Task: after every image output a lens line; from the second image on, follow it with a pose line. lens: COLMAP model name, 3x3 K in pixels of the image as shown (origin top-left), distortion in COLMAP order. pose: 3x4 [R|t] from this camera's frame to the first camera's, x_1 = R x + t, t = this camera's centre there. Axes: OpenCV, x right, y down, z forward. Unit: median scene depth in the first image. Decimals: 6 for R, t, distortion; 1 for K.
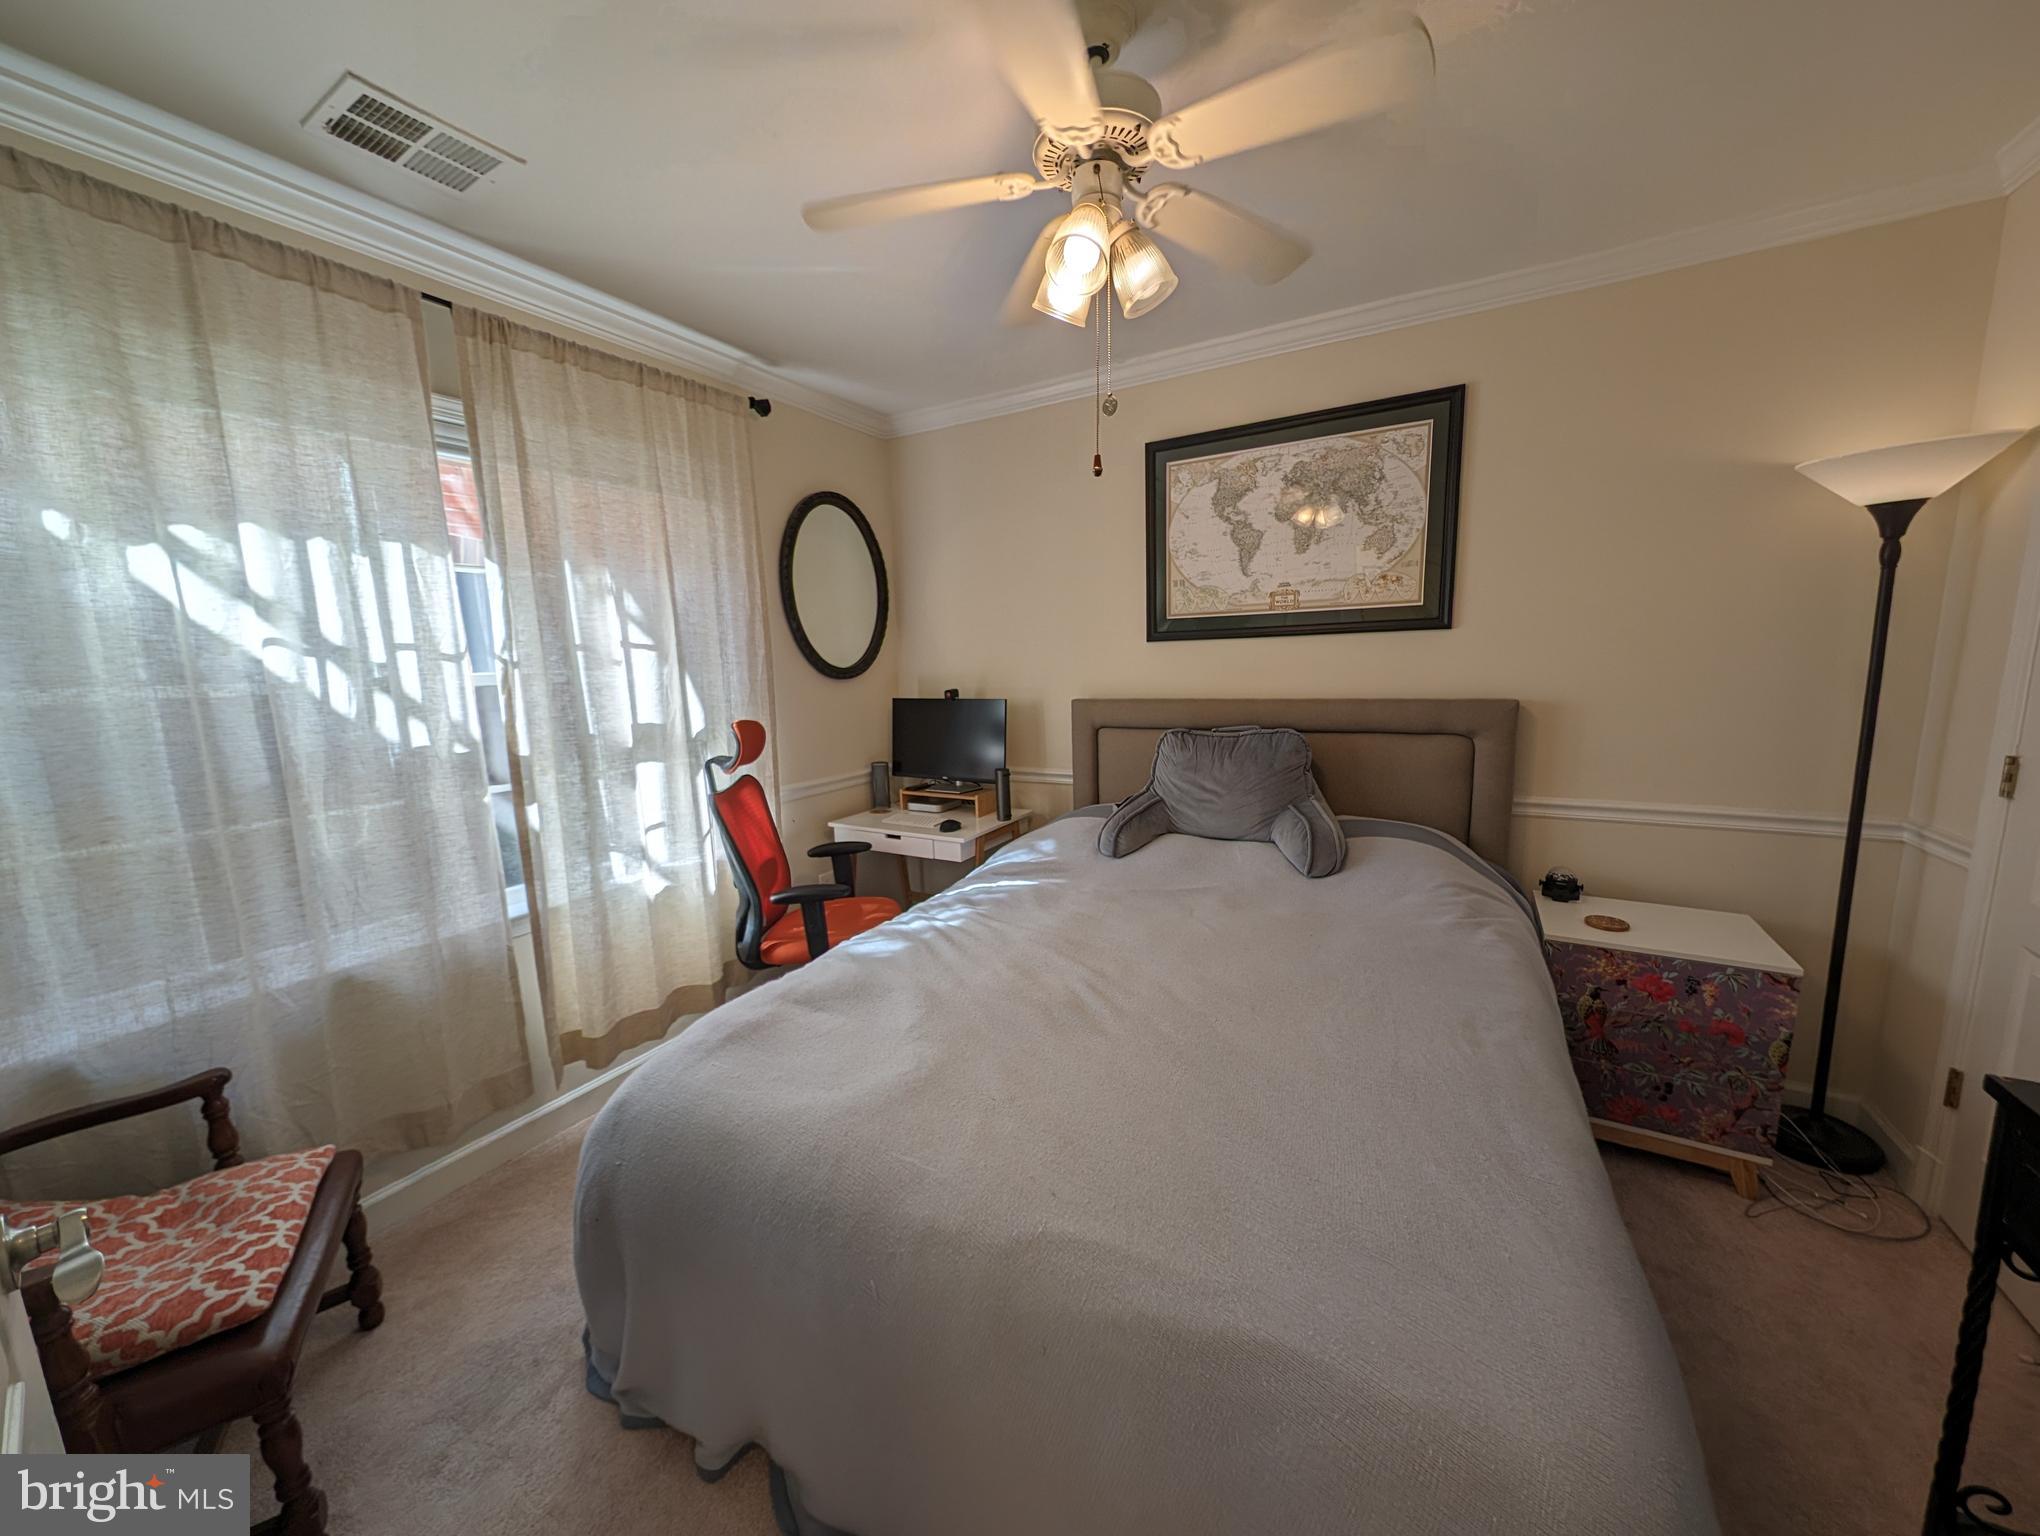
lens RADIAL K [[720.9, 0, 1015.7], [0, 720.9, 767.4], [0, 0, 1]] dist [0.014322, -0.008299]
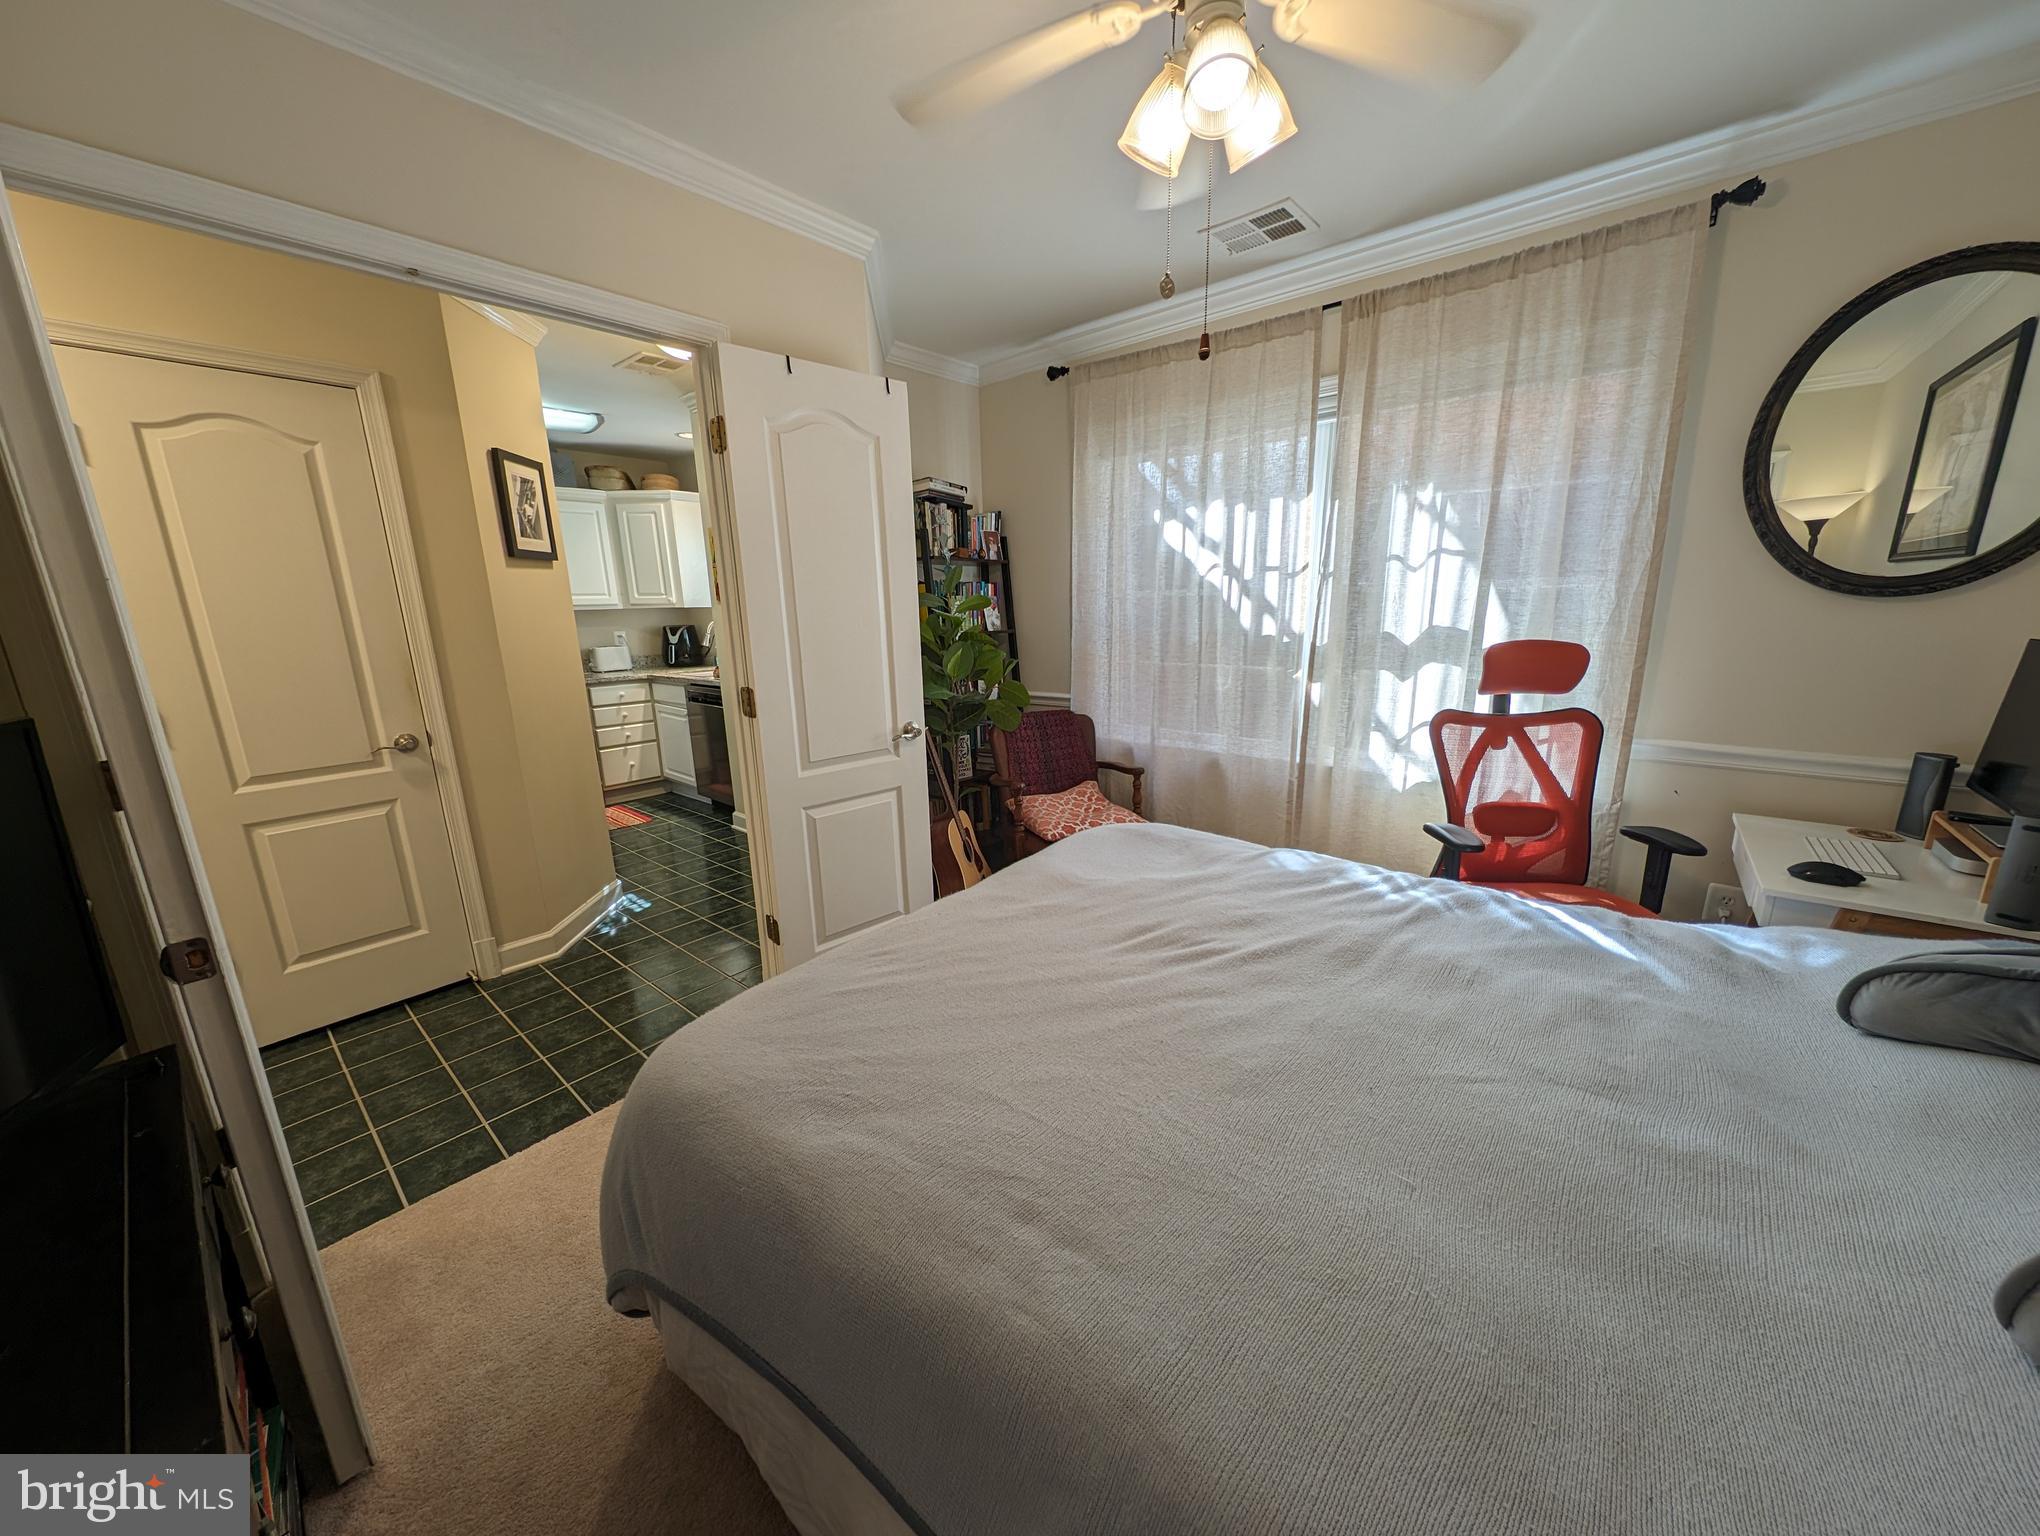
lens RADIAL K [[717.5, 0, 1022.9], [0, 717.5, 772.4], [0, 0, 1]] dist [0.001596, -0.004215]
pose [[-0.158908, 0.257825, -0.953034, 0.743677], [-0.125198, 0.952245, 0.278487, -0.098995], [0.979323, 0.163572, -0.119041, 0.670058]]
